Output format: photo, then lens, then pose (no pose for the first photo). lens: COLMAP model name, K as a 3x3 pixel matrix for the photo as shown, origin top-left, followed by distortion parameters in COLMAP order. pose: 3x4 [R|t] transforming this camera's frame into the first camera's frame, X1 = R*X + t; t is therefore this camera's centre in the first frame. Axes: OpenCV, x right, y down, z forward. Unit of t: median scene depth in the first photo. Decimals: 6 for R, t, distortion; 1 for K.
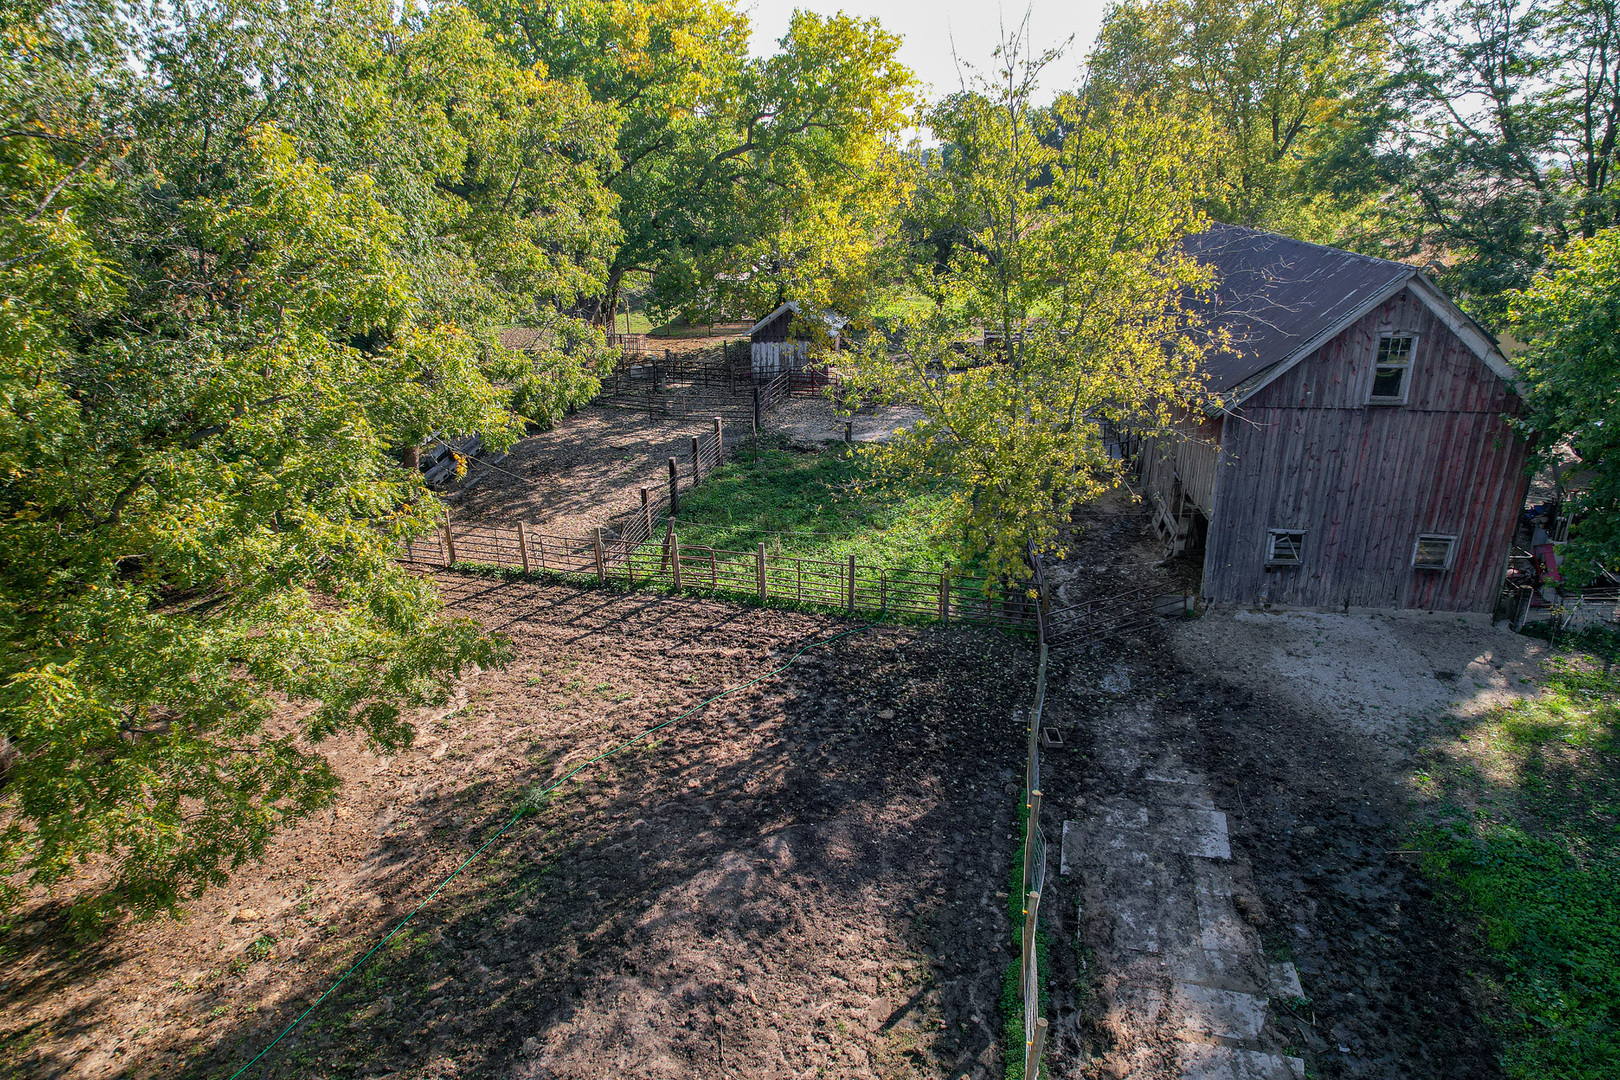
lens RADIAL K [[1032.3, 0, 824.5], [0, 1032.3, 546.1], [0, 0, 1]] dist [-0.079535, 0.074588]
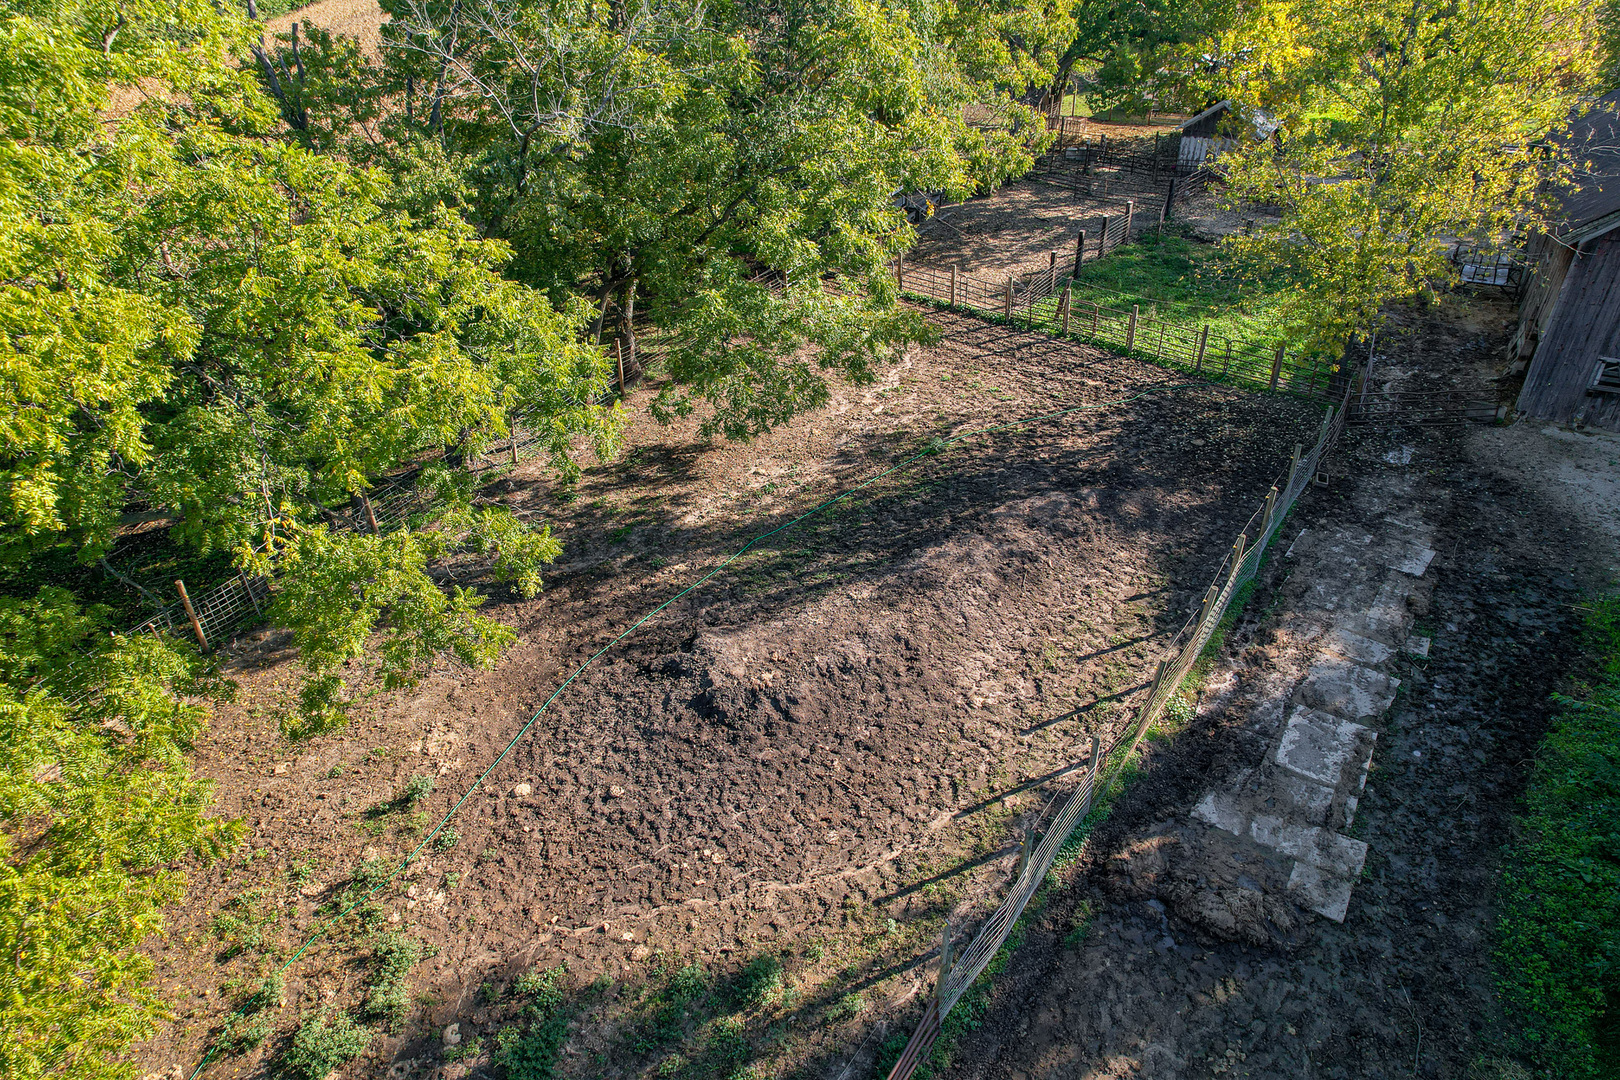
lens RADIAL K [[1022.7, 0, 810.0], [0, 1022.7, 540.0], [0, 0, 1]] dist [-0.068389, 0.043467]
pose [[0.908175, 0.220010, -0.356110, 0.085474], [-0.143870, 0.962966, 0.228029, 0.051135], [0.393091, -0.155857, 0.906194, -0.344384]]
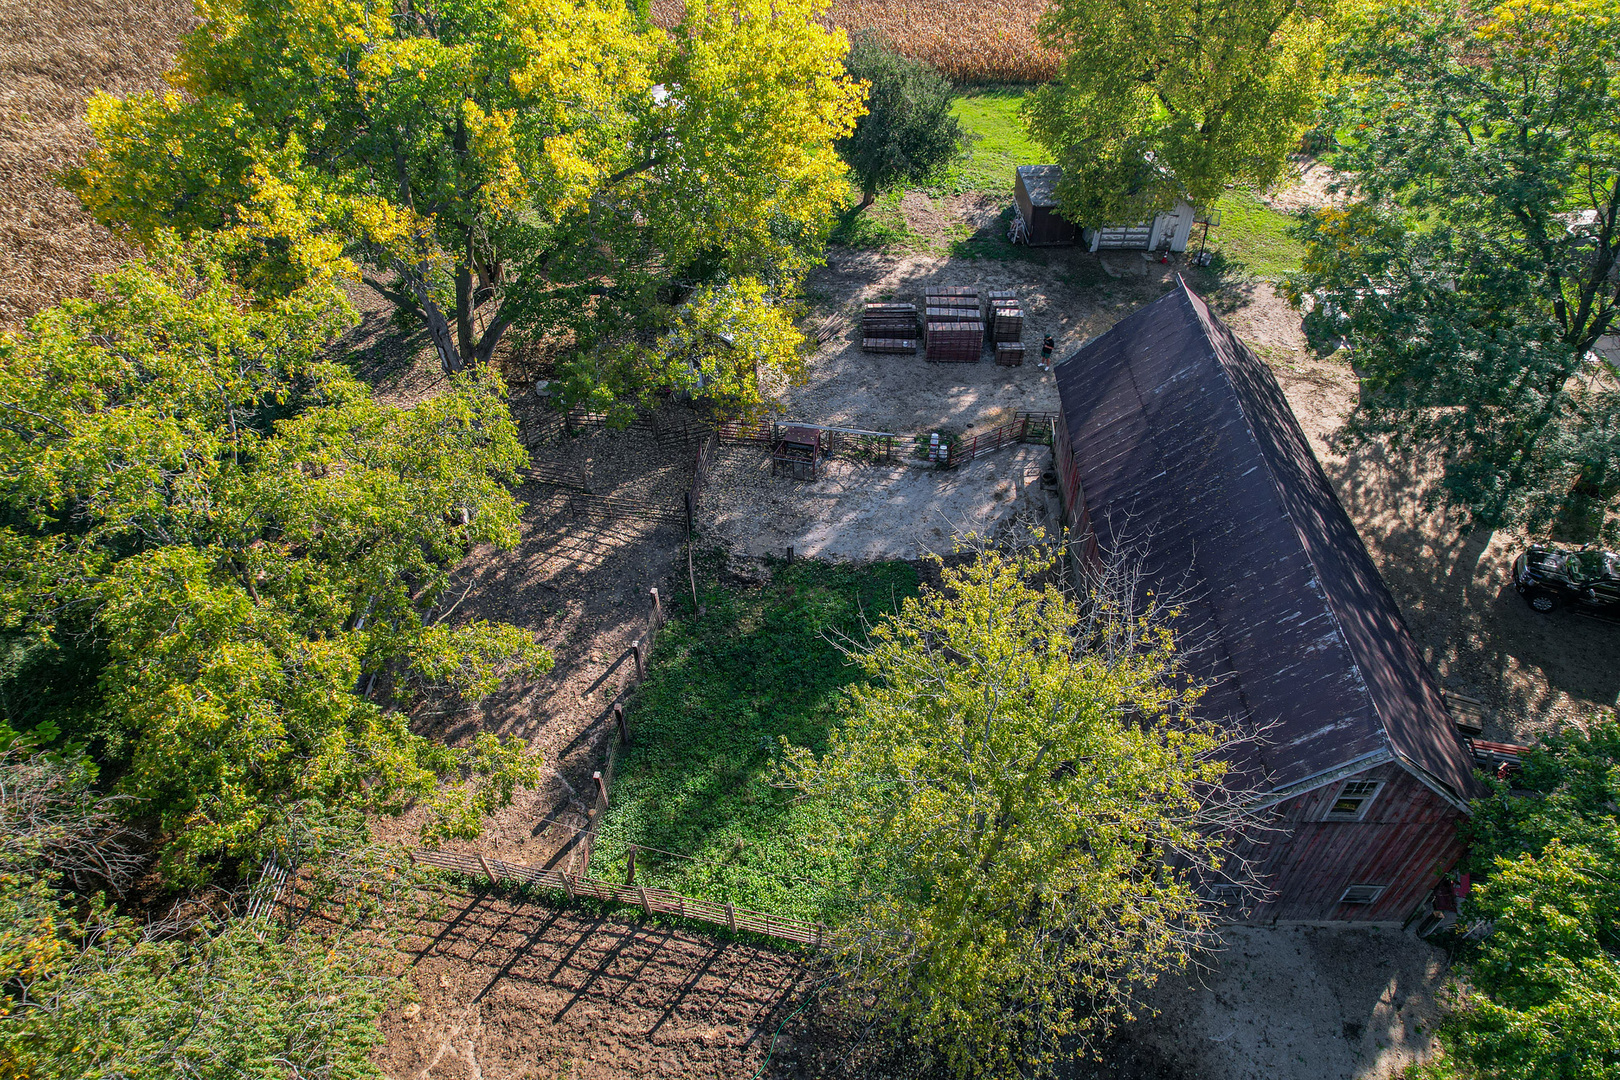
lens RADIAL K [[1032.3, 0, 824.5], [0, 1032.3, 546.1], [0, 0, 1]] dist [-0.079535, 0.074588]
pose [[0.995724, -0.068753, 0.061693, -0.004236], [0.040057, 0.923173, 0.382291, -0.763006], [-0.083237, -0.378185, 0.921980, 0.198784]]
